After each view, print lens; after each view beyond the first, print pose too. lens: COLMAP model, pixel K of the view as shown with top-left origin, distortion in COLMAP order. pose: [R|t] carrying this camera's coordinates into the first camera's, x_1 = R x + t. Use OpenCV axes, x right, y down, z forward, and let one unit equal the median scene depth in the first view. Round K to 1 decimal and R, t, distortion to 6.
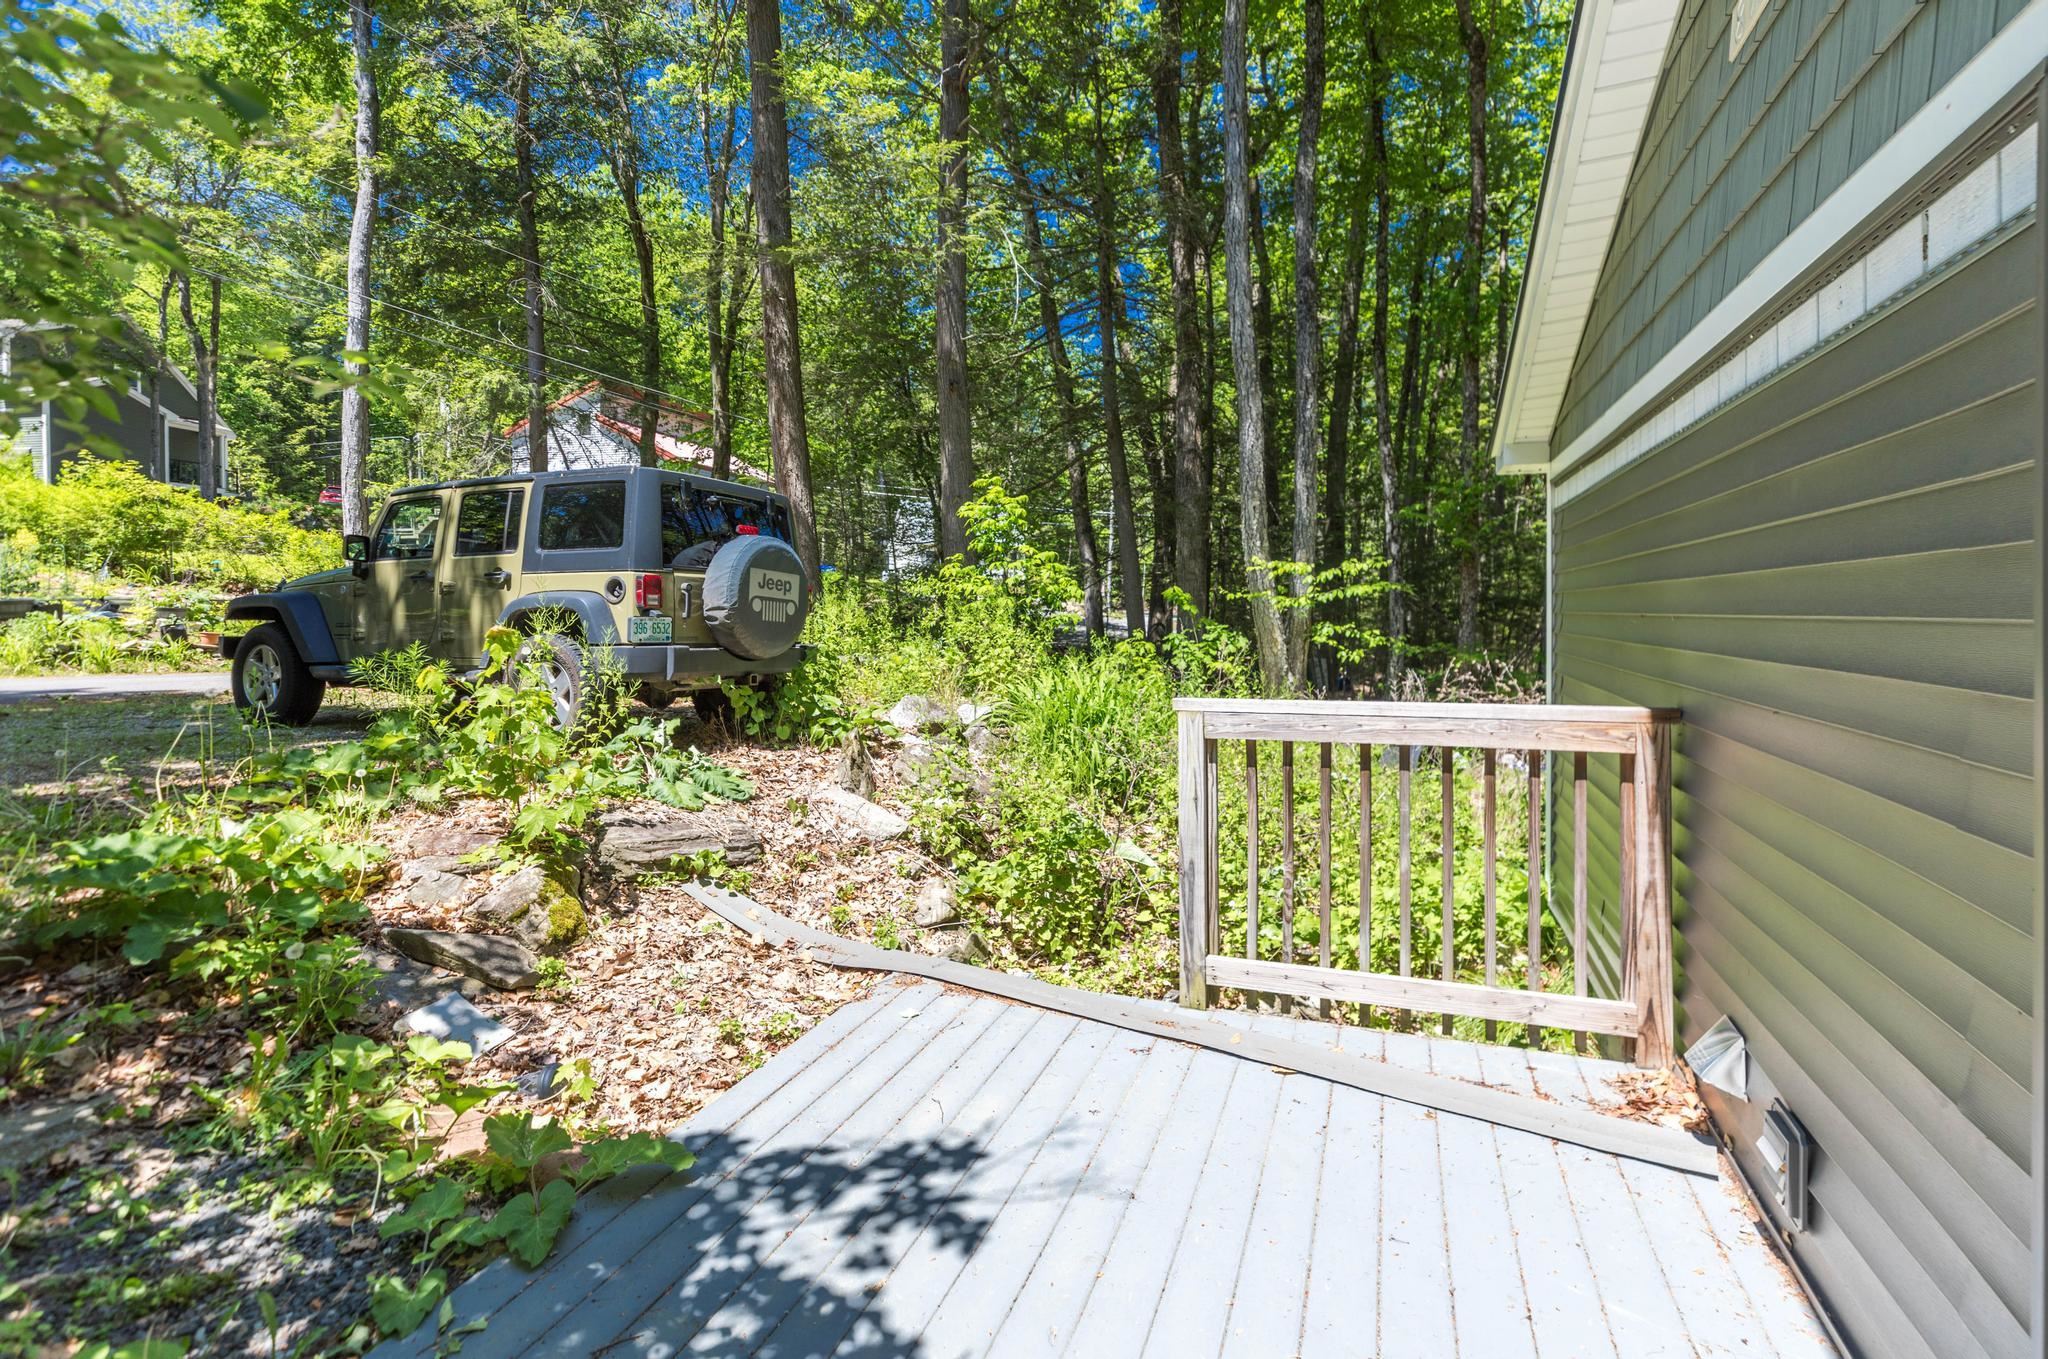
lens RADIAL K [[960.2, 0, 1086.3], [0, 960.2, 611.8], [0, 0, 1]] dist [0.016999, 0.000137]
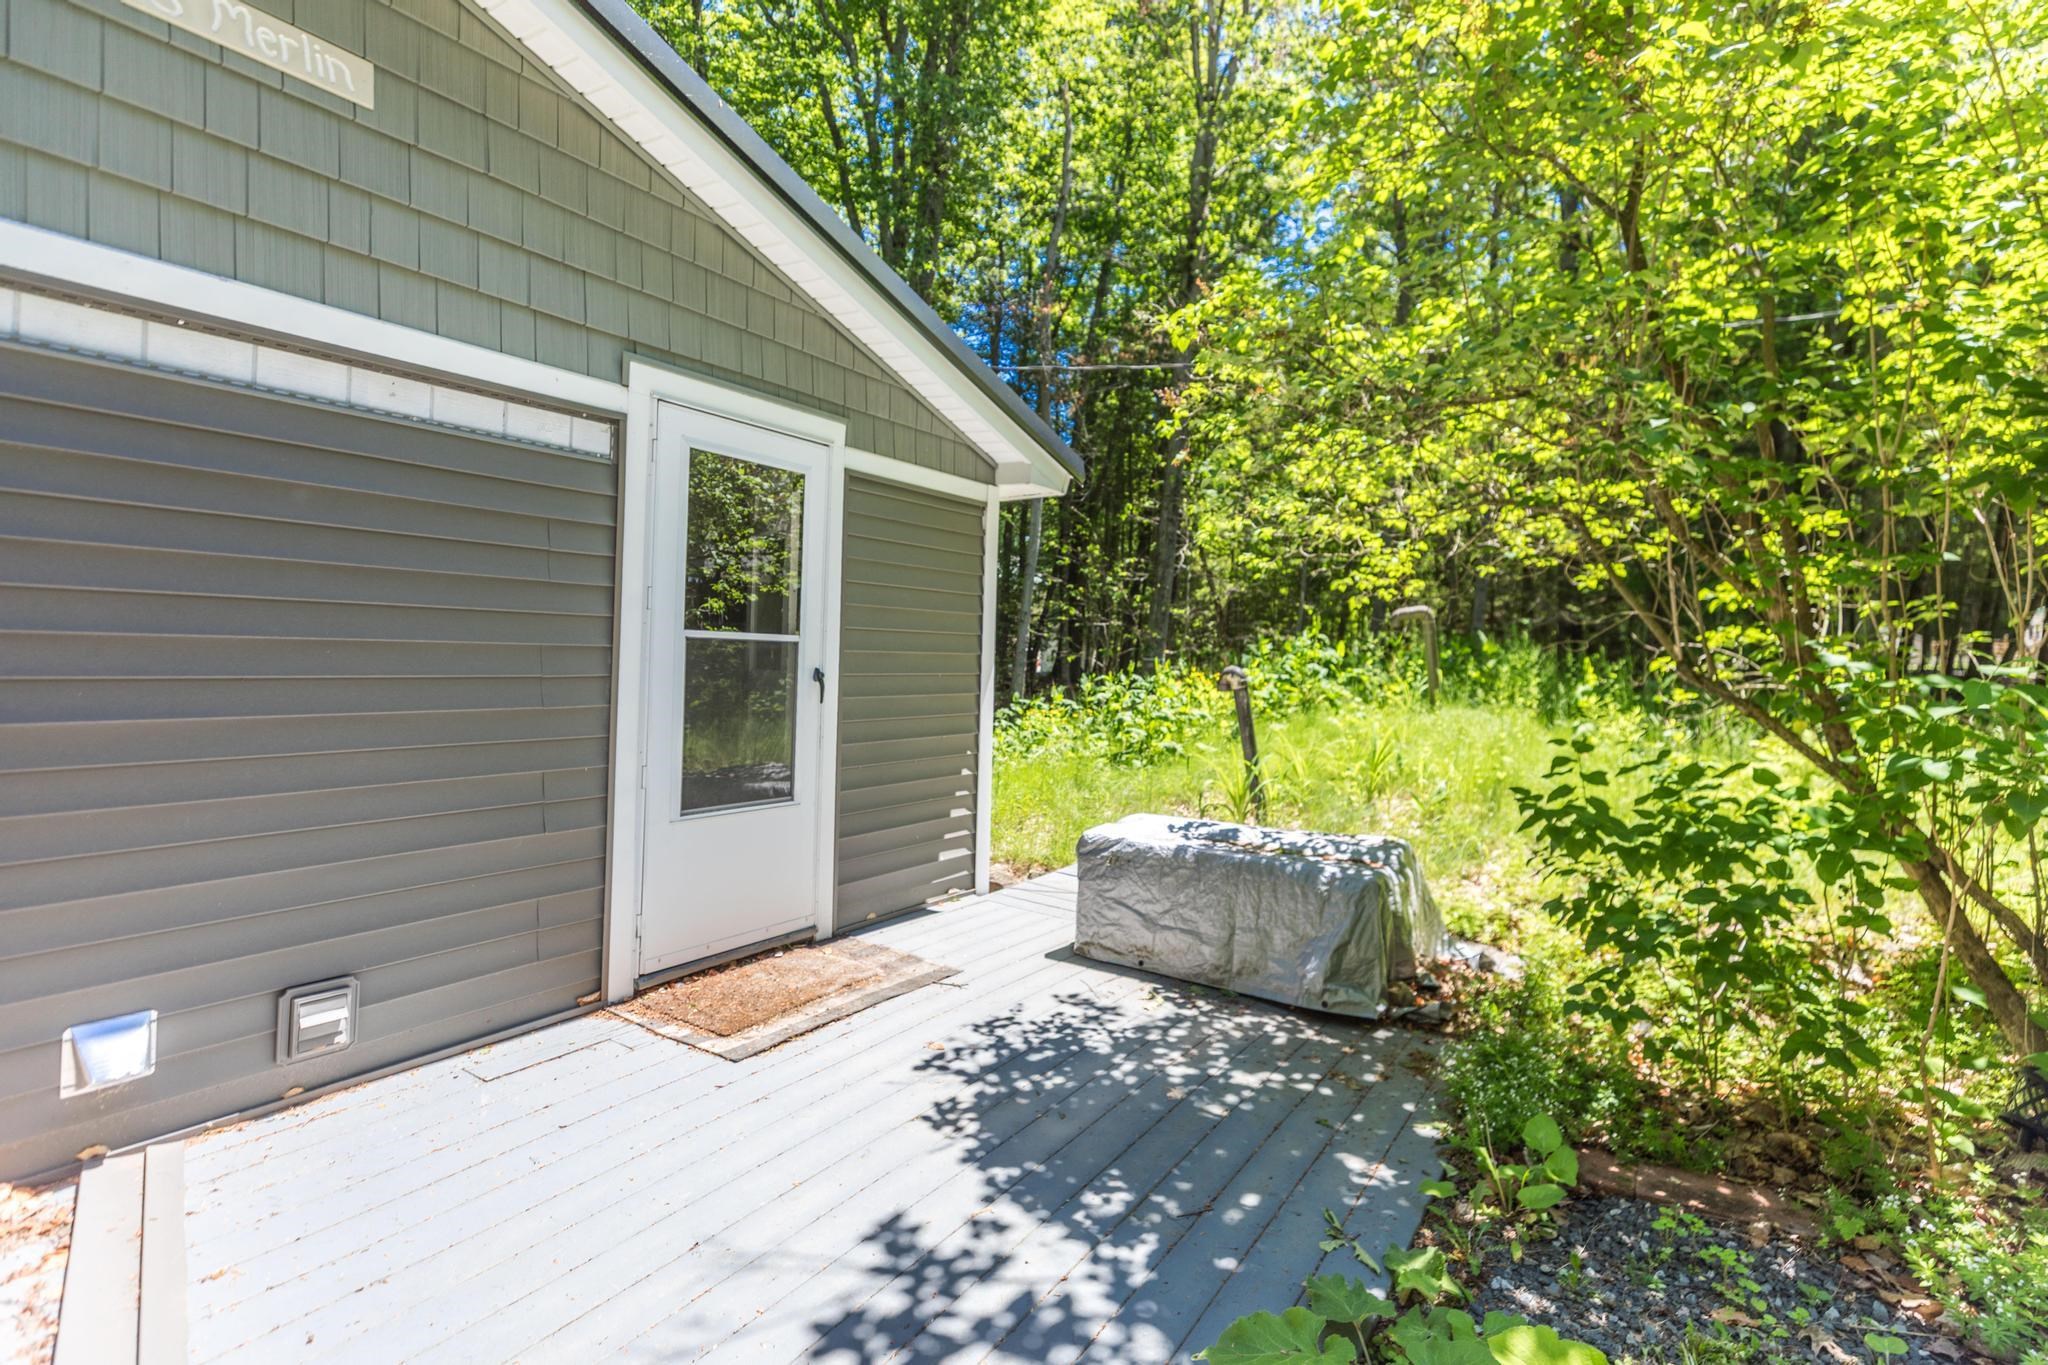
lens RADIAL K [[963.7, 0, 1066.4], [0, 963.7, 654.3], [0, 0, 1]] dist [0.016853, 0.000391]
pose [[-0.965587, -0.025034, 0.258873, -0.496235], [-0.025790, 0.999667, 0.000475, 0.045574], [-0.258799, -0.006217, -0.965911, 1.761988]]
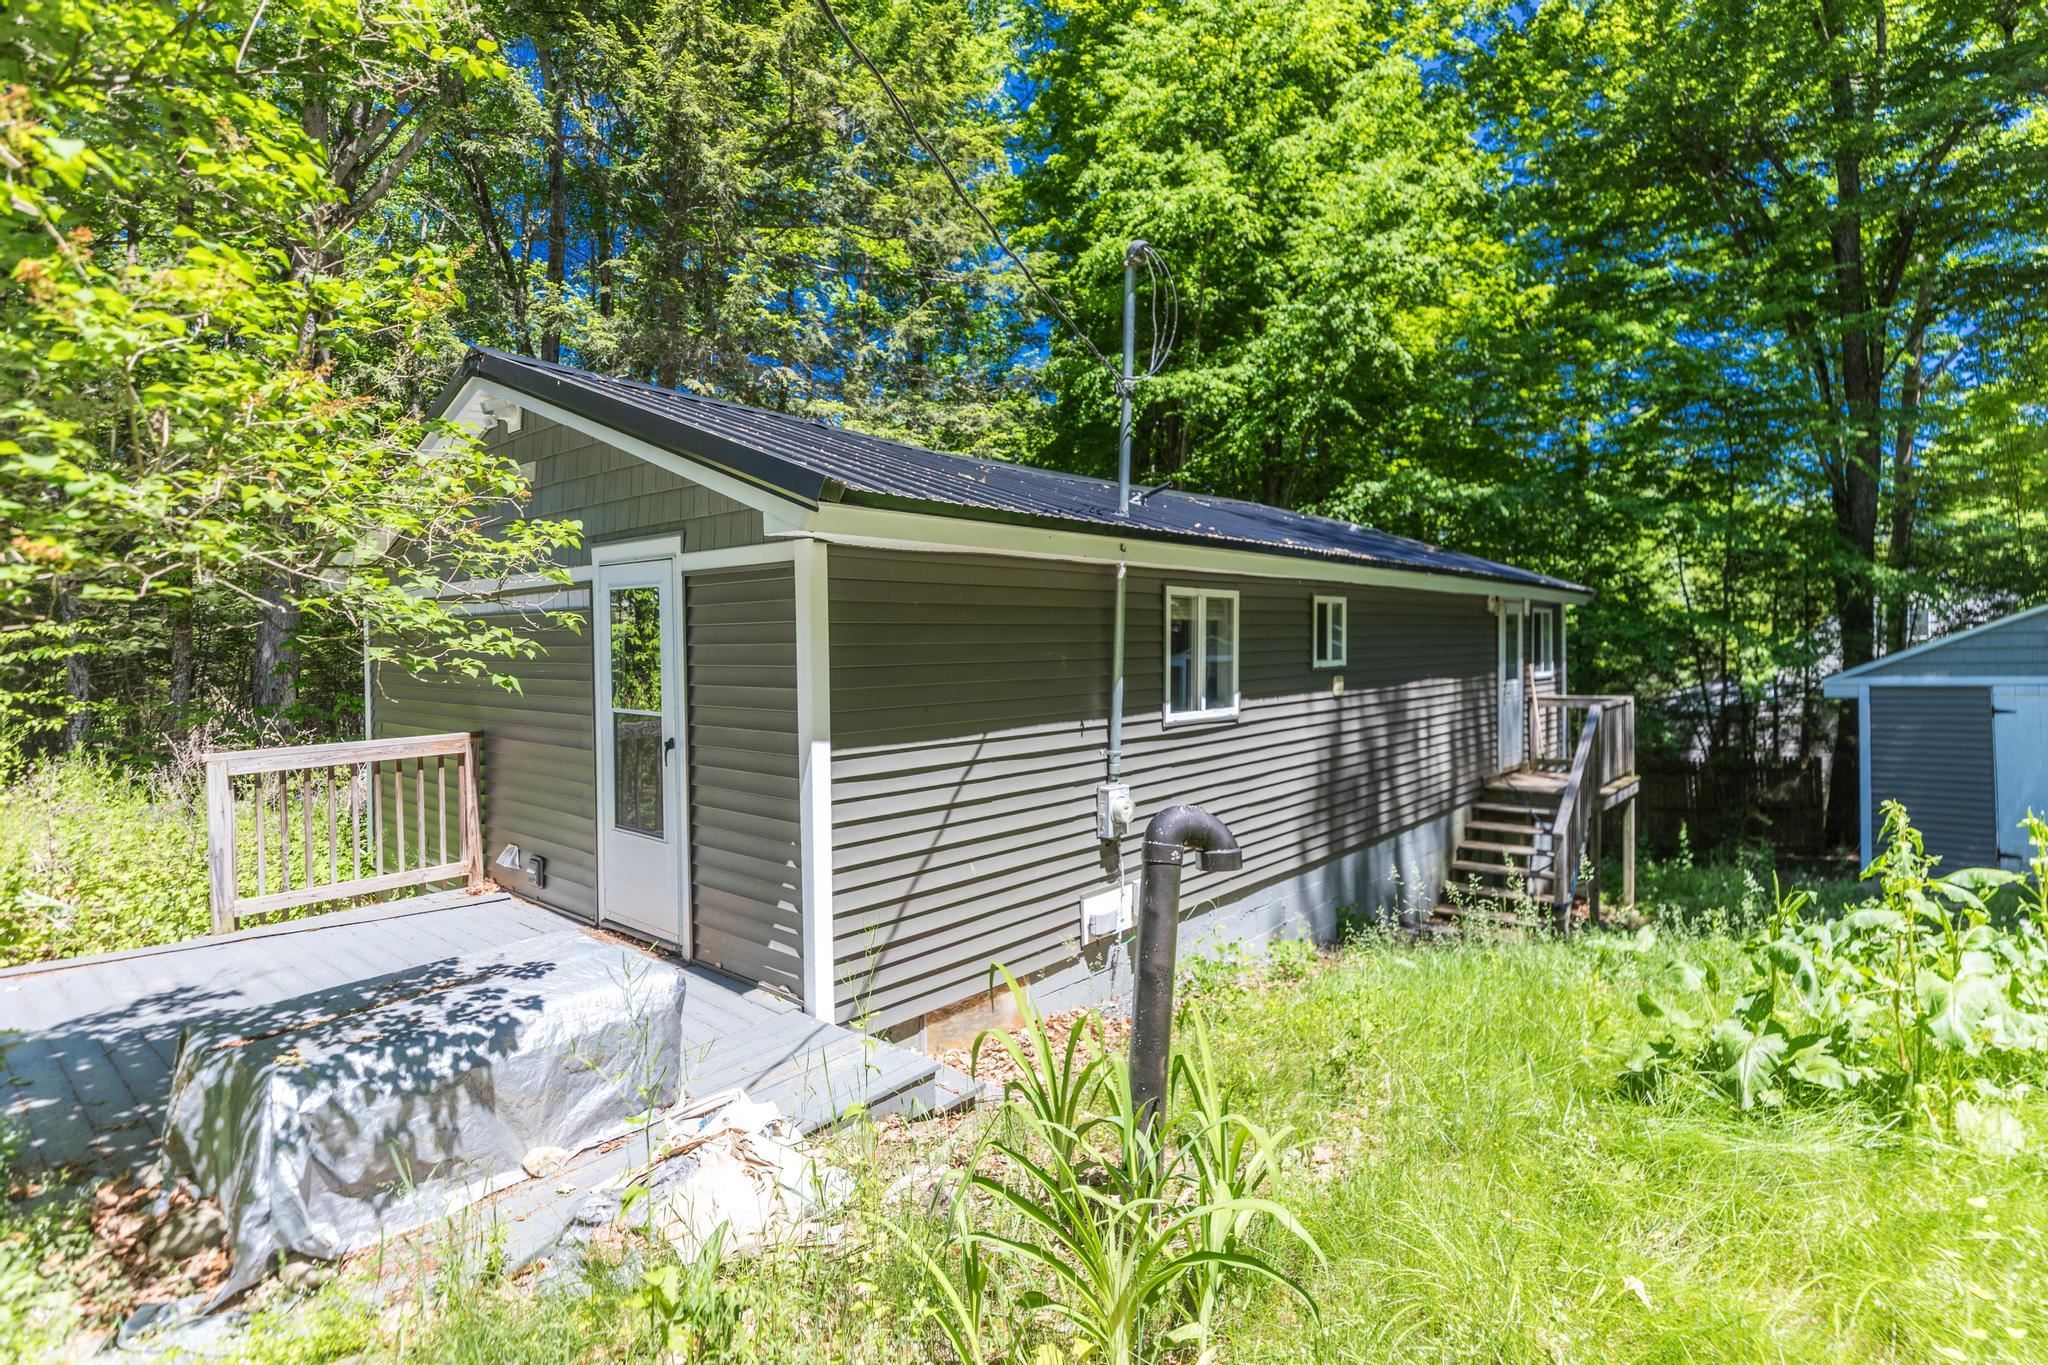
lens RADIAL K [[1015.6, 0, 1026.1], [0, 1015.6, 650.2], [0, 0, 1]] dist [-0.003890, -0.000005]
pose [[0.393526, -0.023631, 0.919010, -1.408235], [0.018778, 0.999668, 0.017664, -0.143677], [-0.919122, 0.010306, 0.393839, -1.488210]]
